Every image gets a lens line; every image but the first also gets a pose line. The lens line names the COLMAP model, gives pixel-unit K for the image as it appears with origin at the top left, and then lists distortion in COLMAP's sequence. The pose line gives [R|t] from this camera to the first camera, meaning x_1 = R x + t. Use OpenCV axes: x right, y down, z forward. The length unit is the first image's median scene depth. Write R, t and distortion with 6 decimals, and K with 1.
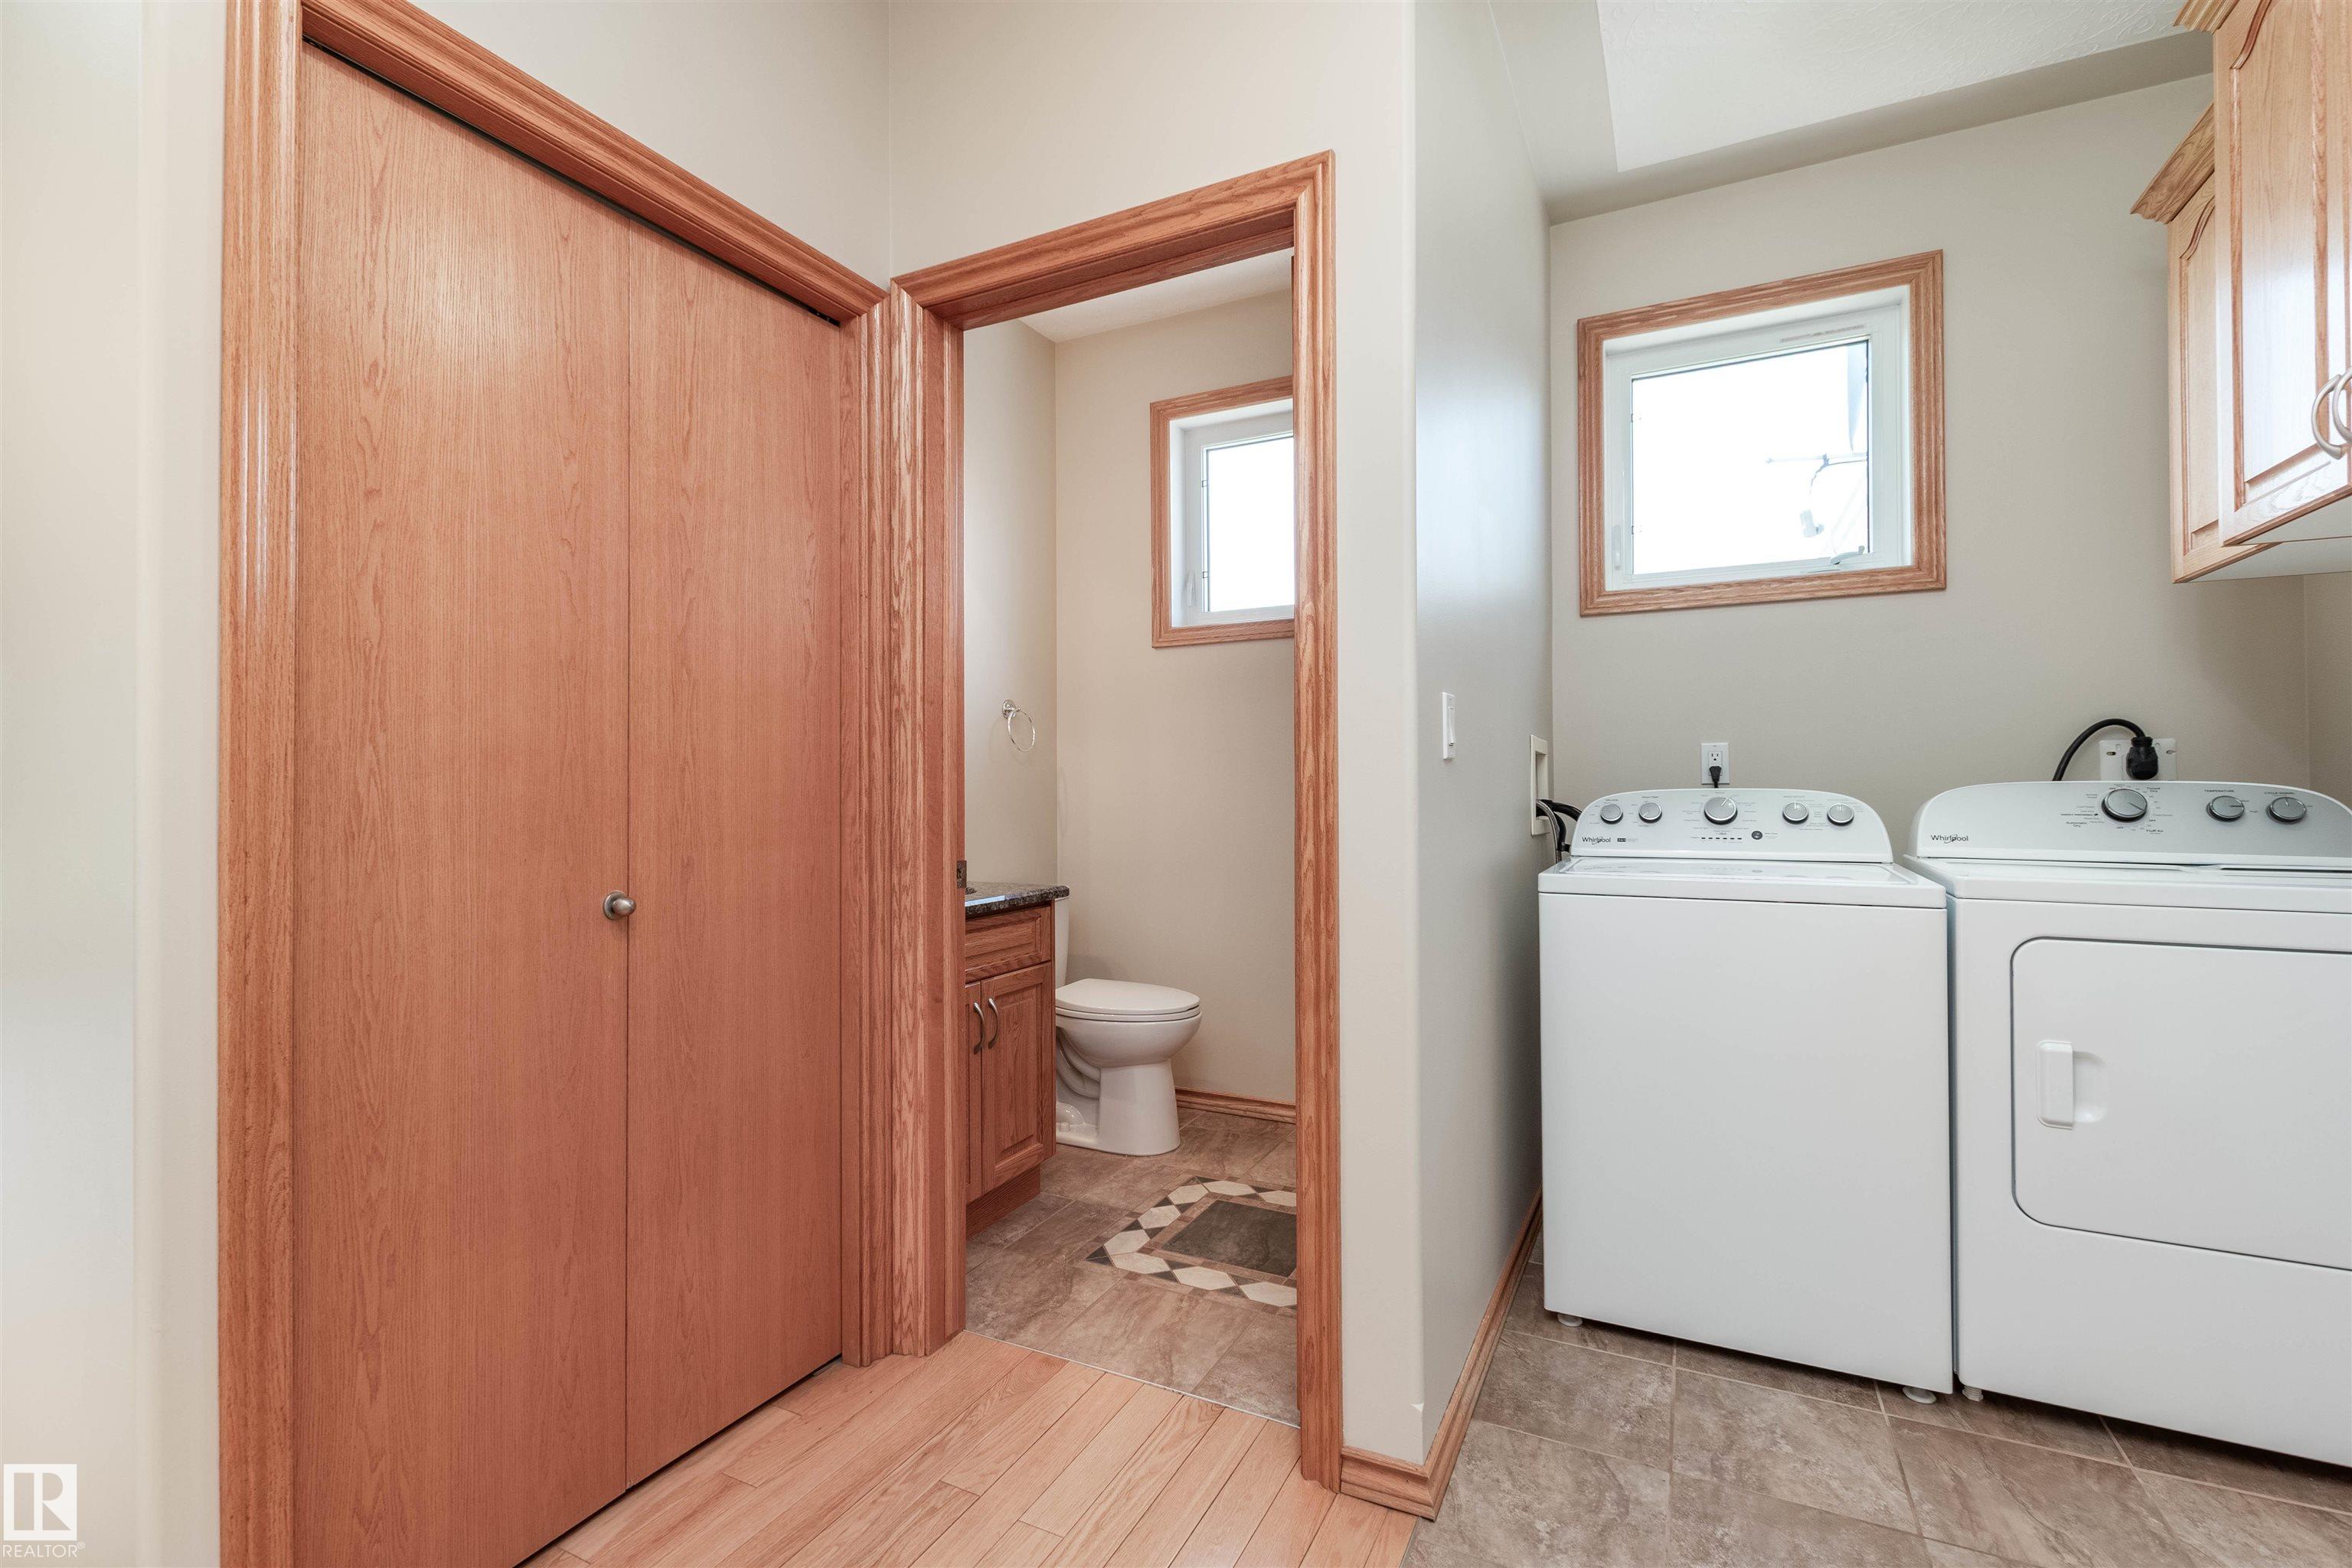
lens RADIAL K [[1019.8, 0, 1177.0], [0, 1019.8, 778.6], [0, 0, 1]] dist [0.019213, -0.009156]
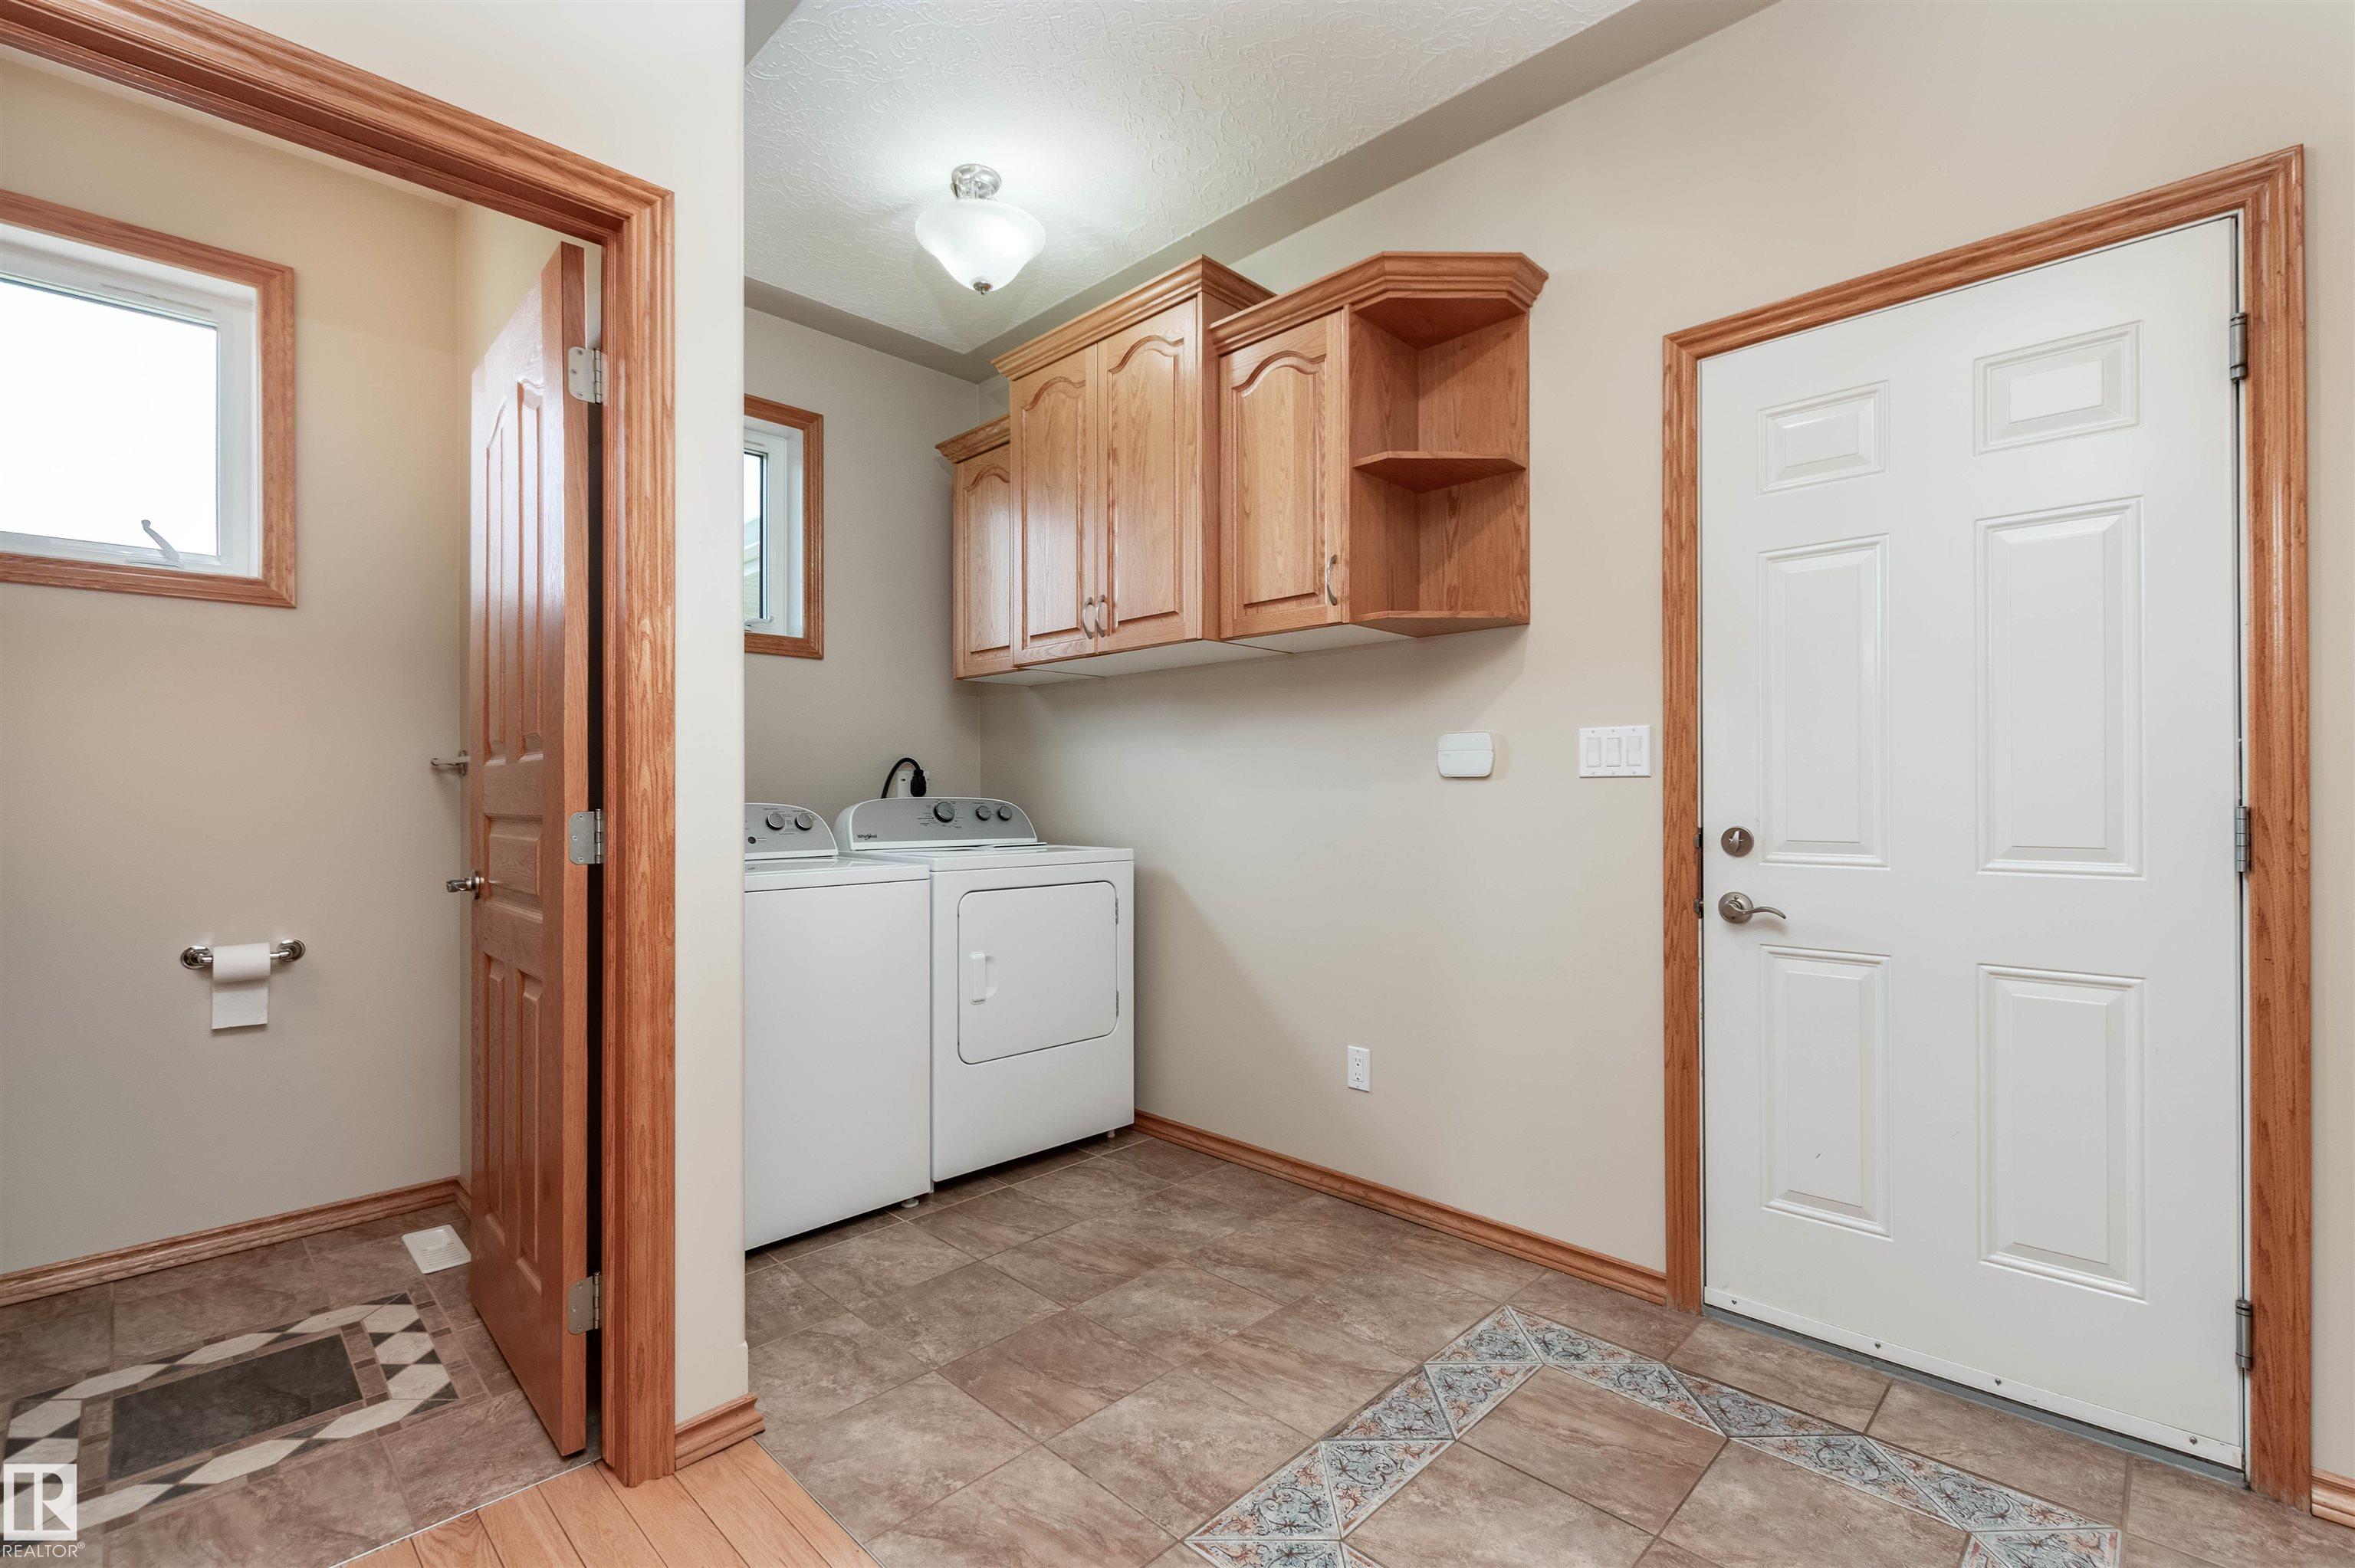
lens RADIAL K [[1044.2, 0, 1142.6], [0, 1044.2, 788.2], [0, 0, 1]] dist [-0.001621, -0.000711]
pose [[0.329123, 0.011001, 0.944223, -0.620363], [-0.005504, 0.999938, -0.009731, 0.003103], [-0.944271, -0.001994, 0.329163, 0.175828]]
